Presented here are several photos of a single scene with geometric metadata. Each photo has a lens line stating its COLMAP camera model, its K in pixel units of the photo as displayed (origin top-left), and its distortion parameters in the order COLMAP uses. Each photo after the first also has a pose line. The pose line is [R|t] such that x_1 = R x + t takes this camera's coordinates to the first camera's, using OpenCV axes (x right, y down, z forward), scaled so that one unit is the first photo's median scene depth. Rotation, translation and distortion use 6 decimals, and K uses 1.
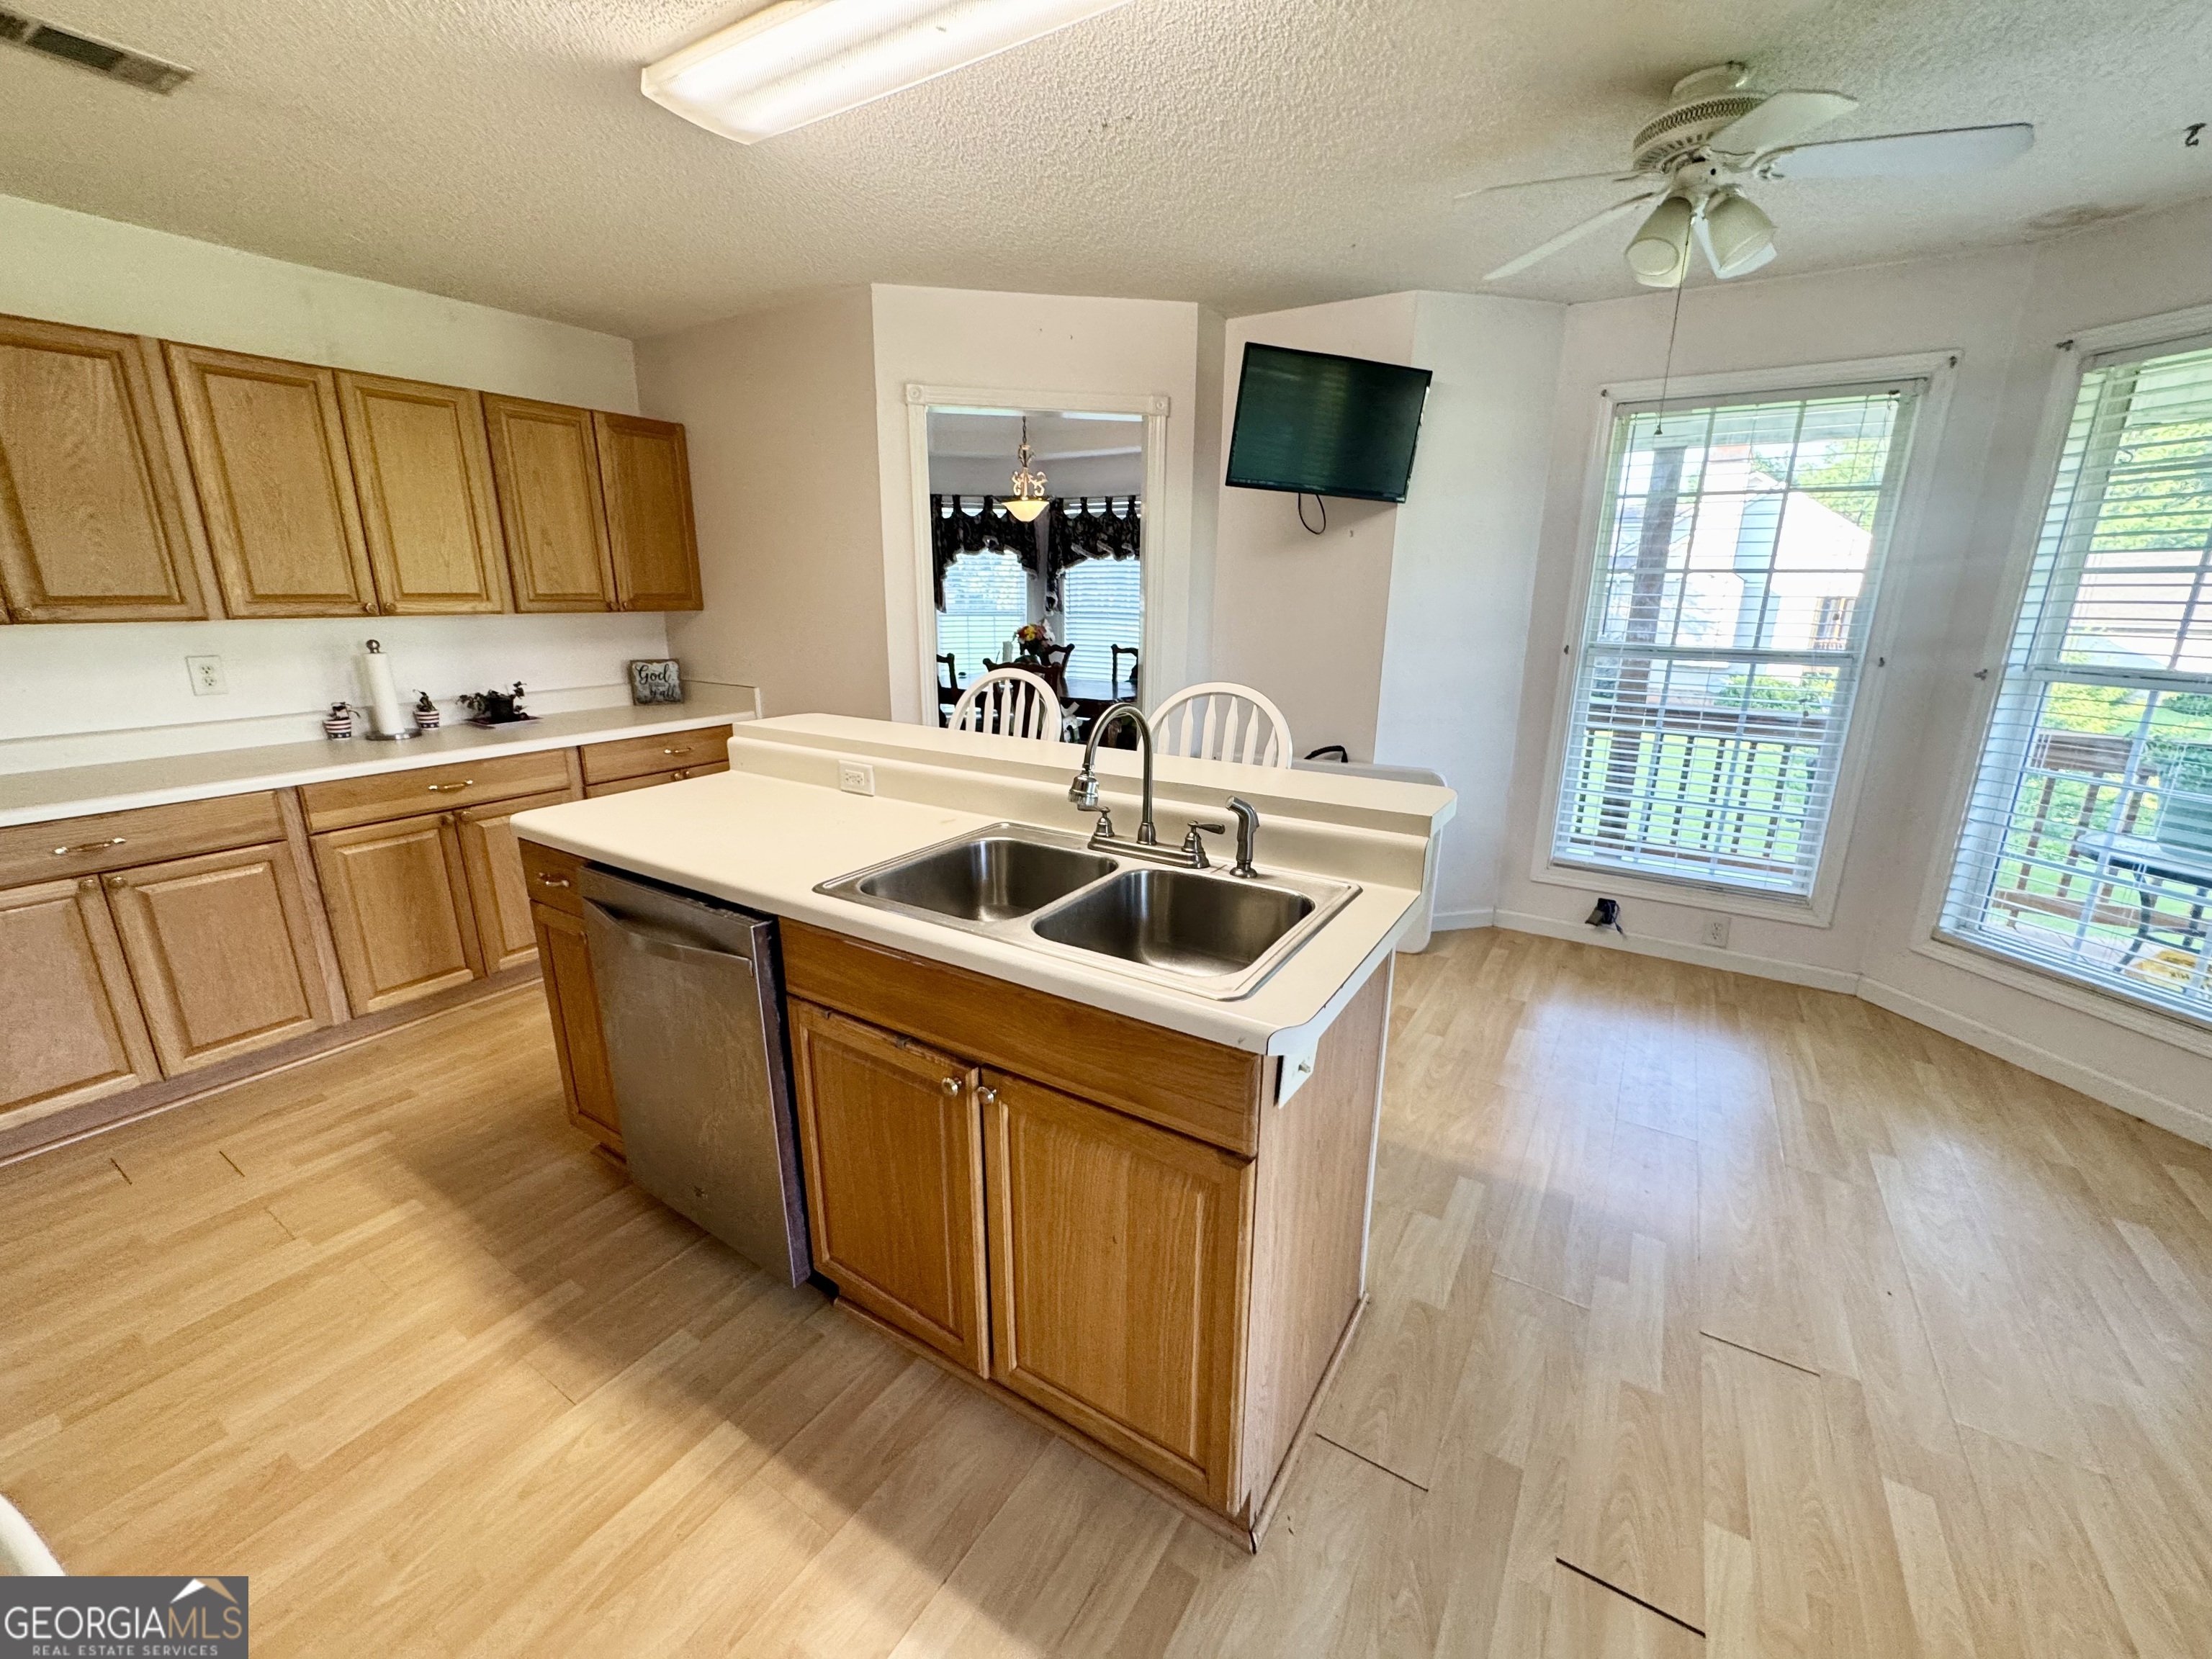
lens RADIAL K [[884.6, 0, 1102.6], [0, 884.6, 826.5], [0, 0, 1]] dist [-0.000381, -0.000184]
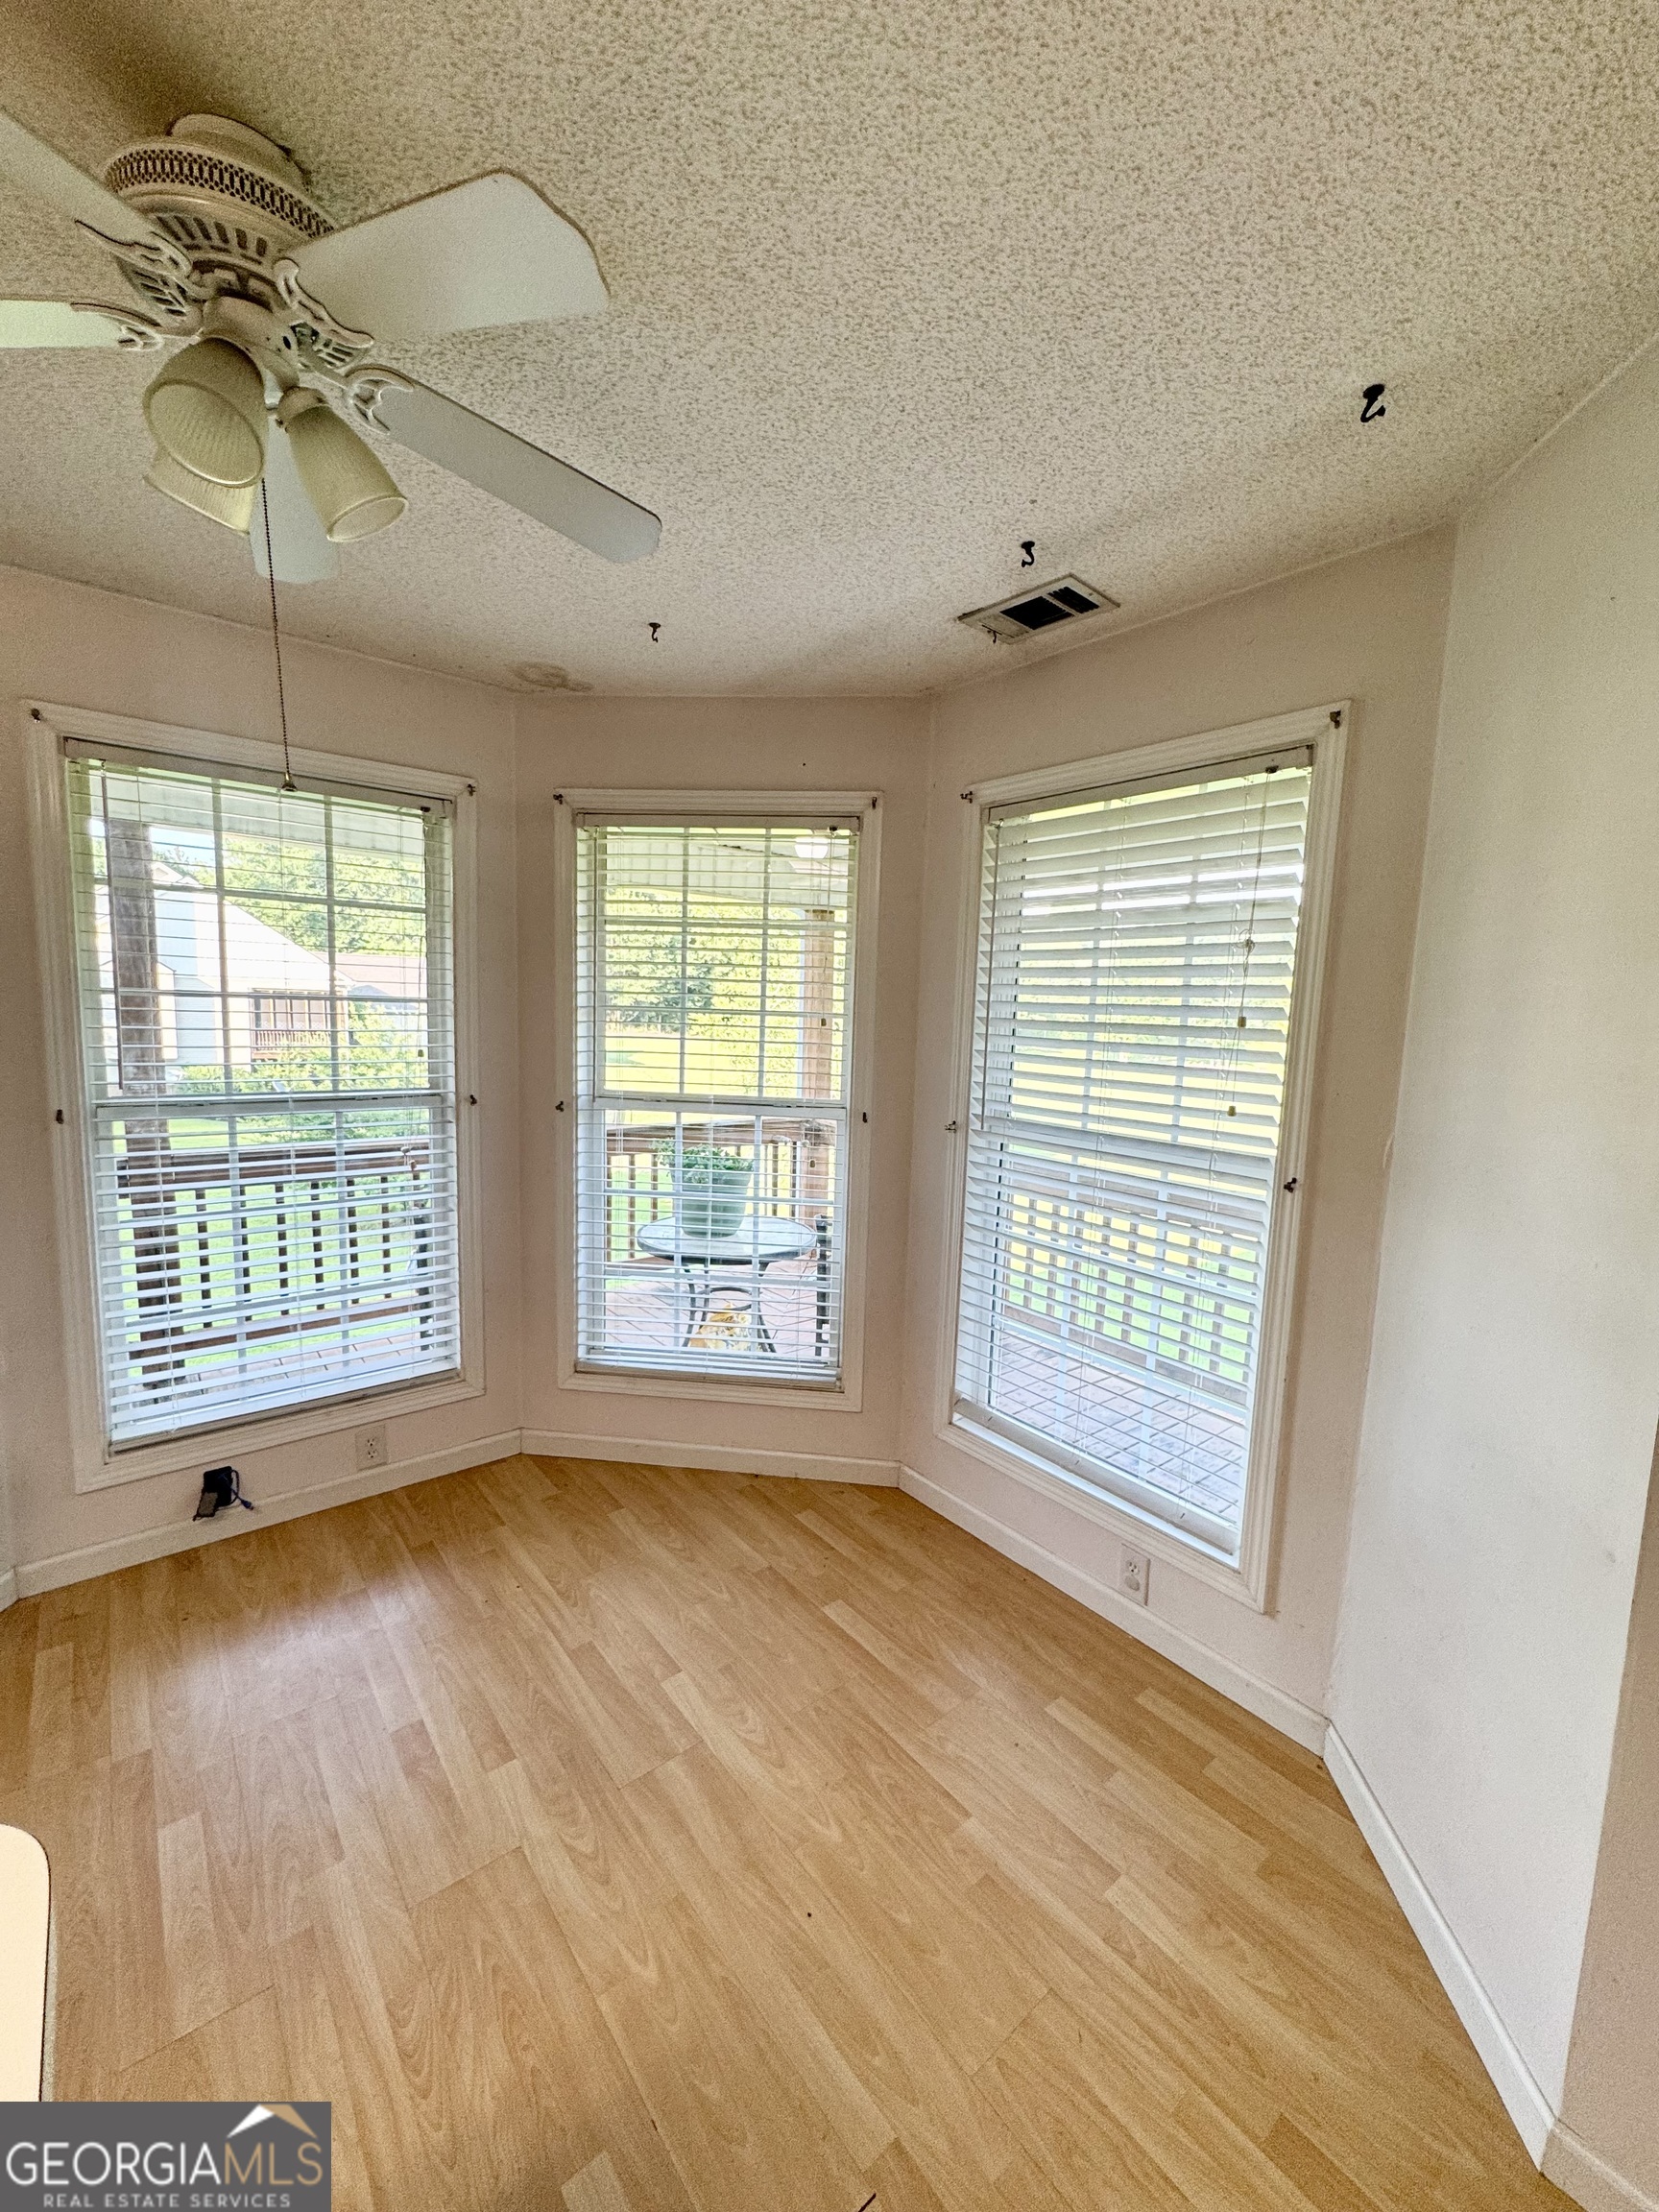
lens RADIAL K [[884.6, 0, 835.0], [0, 884.6, 1106.7], [0, 0, 1]] dist [-0.000381, -0.000184]
pose [[0.307208, -0.111368, 0.945103, 0.137426], [0.215915, 0.975386, 0.044752, -0.140816], [-0.926825, 0.190314, 0.323692, 0.364579]]
